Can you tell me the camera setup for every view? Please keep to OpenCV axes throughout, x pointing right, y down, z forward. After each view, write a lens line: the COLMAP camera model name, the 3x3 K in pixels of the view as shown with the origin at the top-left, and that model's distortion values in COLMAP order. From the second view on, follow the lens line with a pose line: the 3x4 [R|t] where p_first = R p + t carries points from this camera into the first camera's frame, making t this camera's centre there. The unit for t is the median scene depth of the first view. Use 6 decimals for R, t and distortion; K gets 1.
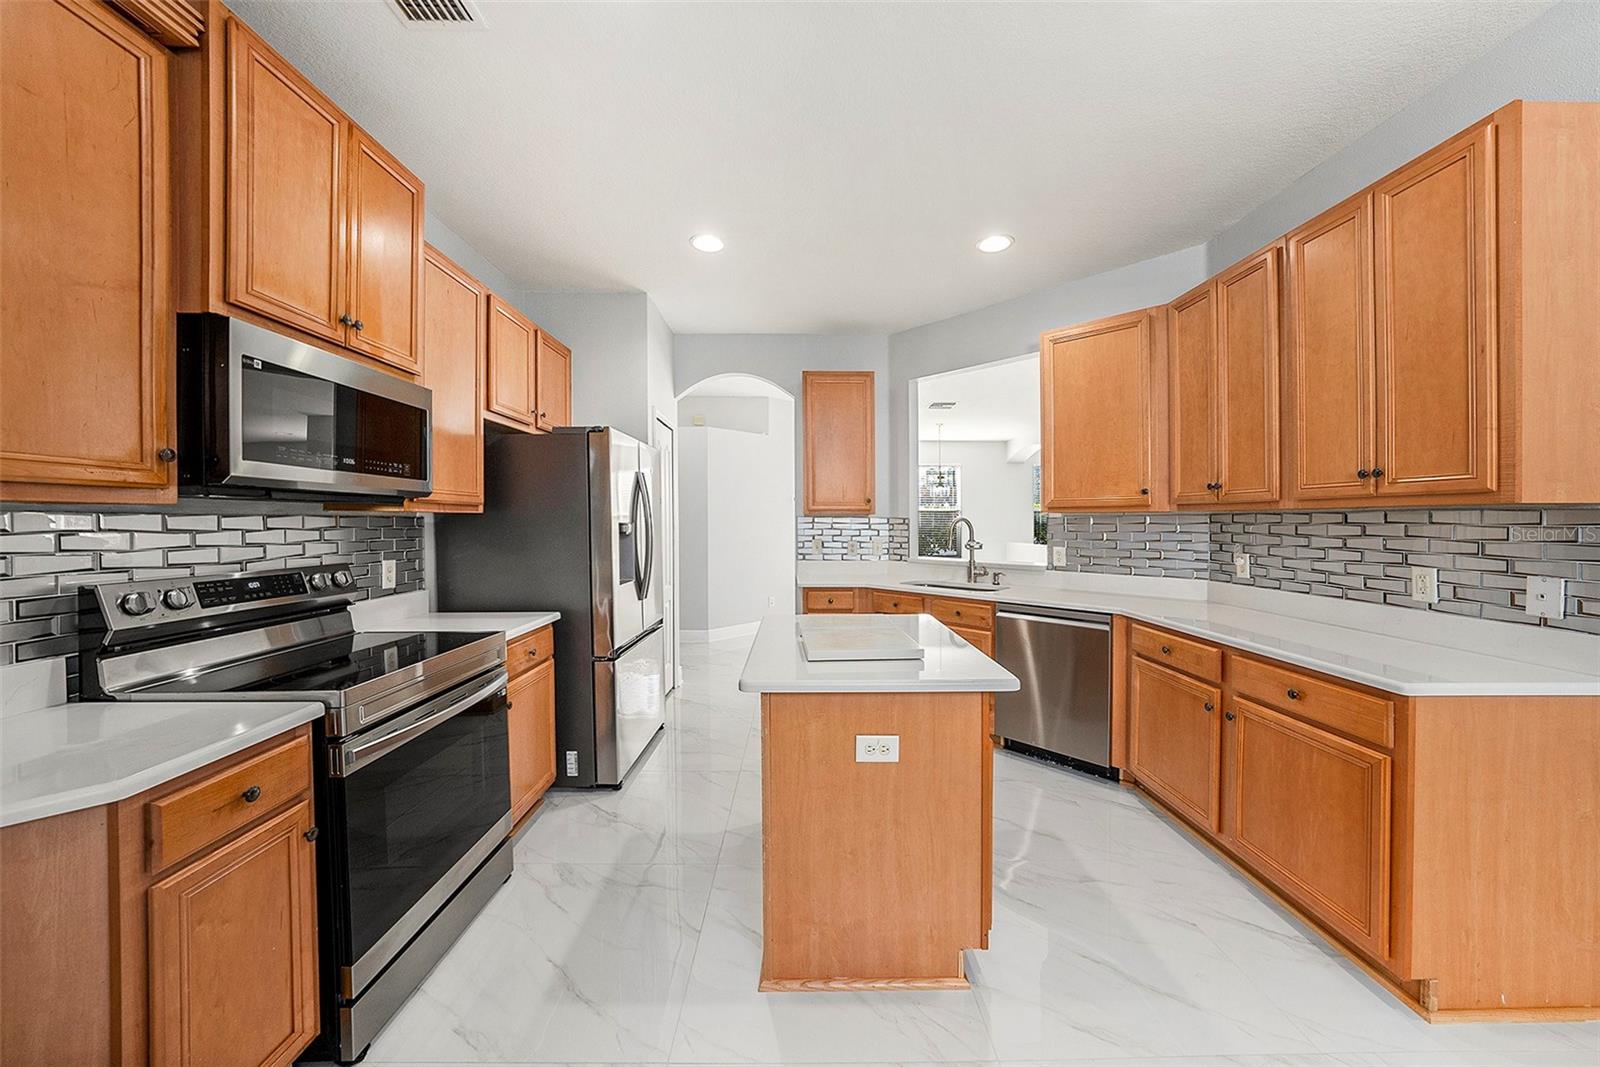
lens RADIAL K [[569.3, 0, 808.5], [0, 569.3, 523.8], [0, 0, 1]] dist [-0.030138, 0.007542]
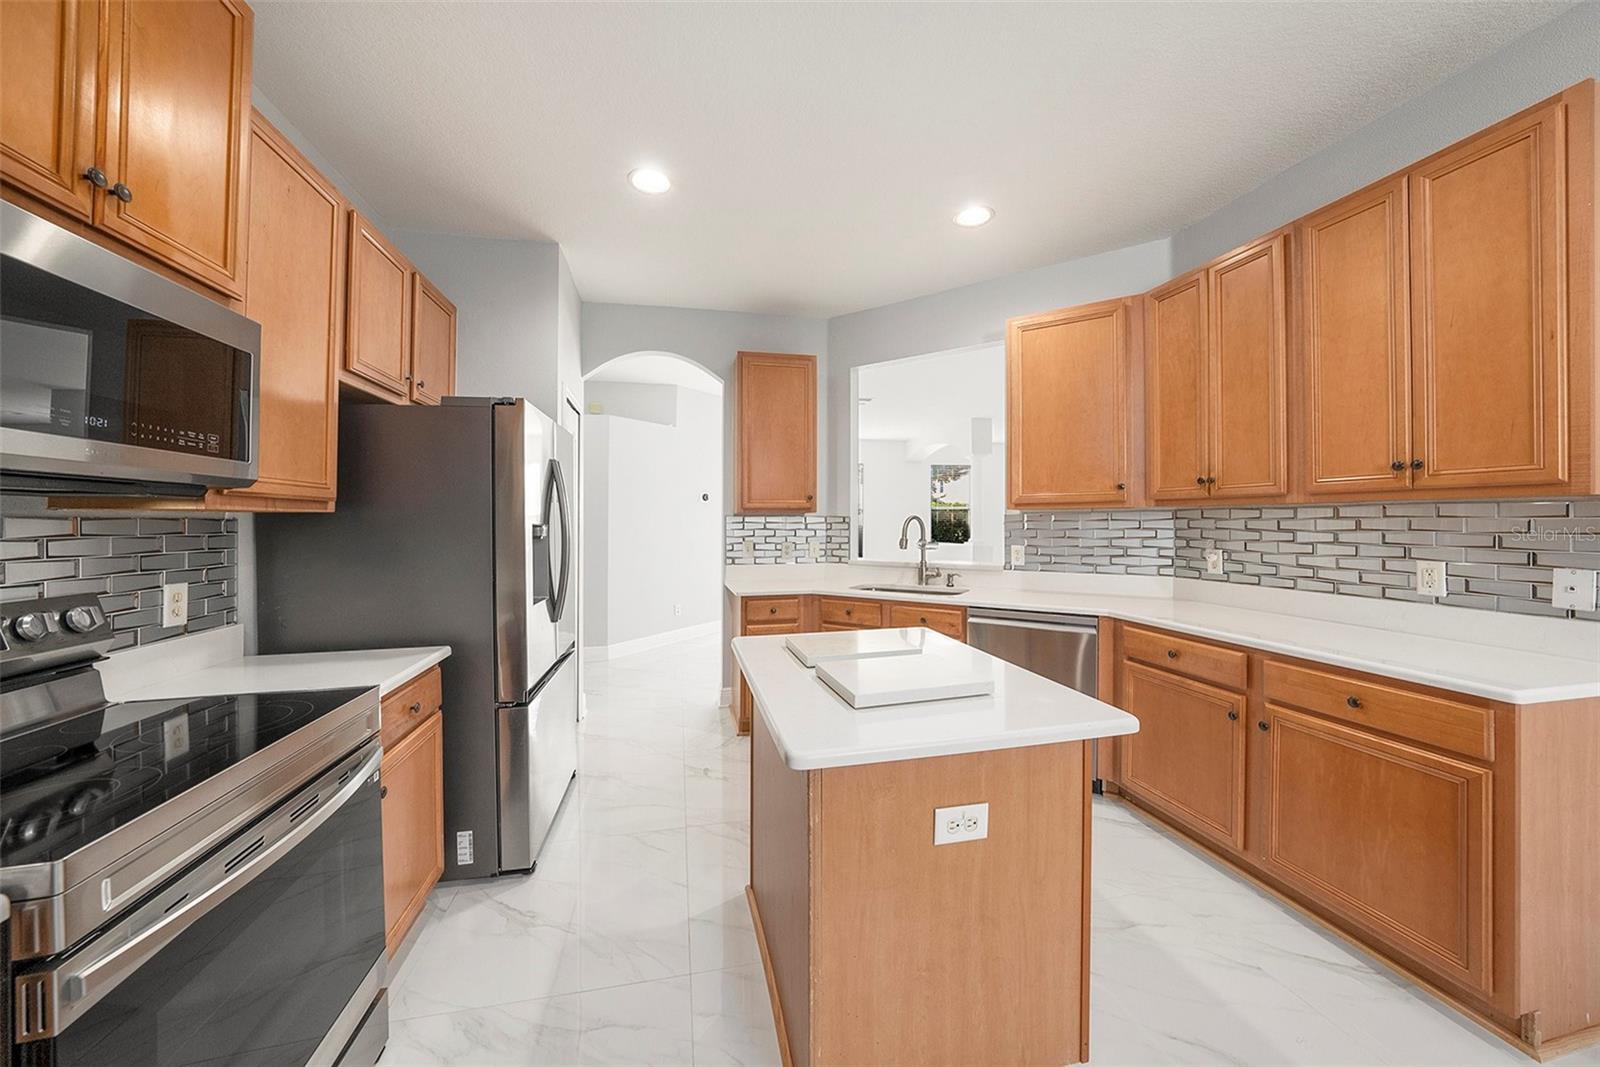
lens RADIAL K [[564.3, 0, 802.2], [0, 564.3, 507.8], [0, 0, 1]] dist [-0.027068, 0.005596]
pose [[0.978507, -0.003485, 0.206186, -0.148753], [0.009250, 0.999593, -0.027000, -0.000379], [-0.206008, 0.028327, 0.978140, 0.198349]]
